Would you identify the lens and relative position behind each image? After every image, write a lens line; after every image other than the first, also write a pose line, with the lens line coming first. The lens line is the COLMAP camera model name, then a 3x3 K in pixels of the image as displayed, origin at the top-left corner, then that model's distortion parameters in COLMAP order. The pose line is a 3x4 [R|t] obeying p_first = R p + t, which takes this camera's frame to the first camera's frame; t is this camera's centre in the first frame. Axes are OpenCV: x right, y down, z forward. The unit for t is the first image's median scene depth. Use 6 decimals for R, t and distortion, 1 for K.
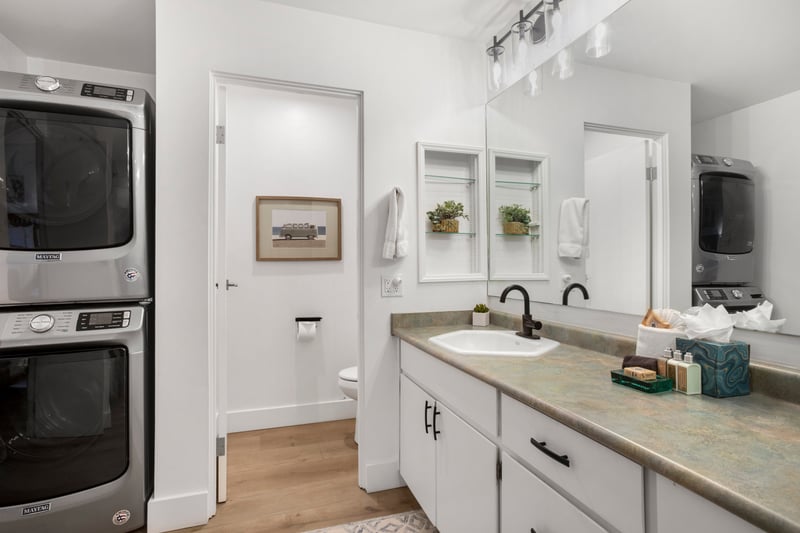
lens RADIAL K [[411.4, 0, 400.2], [0, 411.4, 267.1], [0, 0, 1]] dist [0.001235, 0.001450]
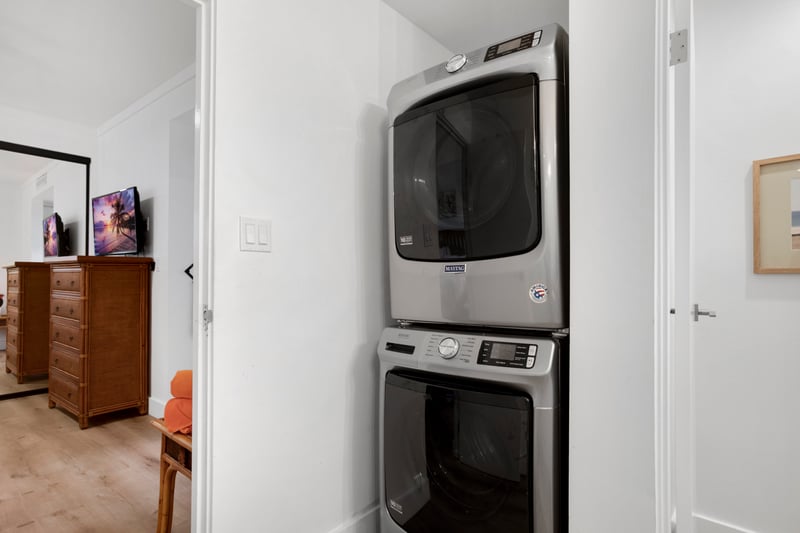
lens RADIAL K [[442.1, 0, 399.4], [0, 442.1, 268.1], [0, 0, 1]] dist [0.004765, 0.007003]
pose [[0.538458, -0.010584, -0.842586, -0.150346], [-0.011331, 0.999740, -0.019799, -0.007409], [0.842576, 0.020208, 0.538198, 0.403219]]
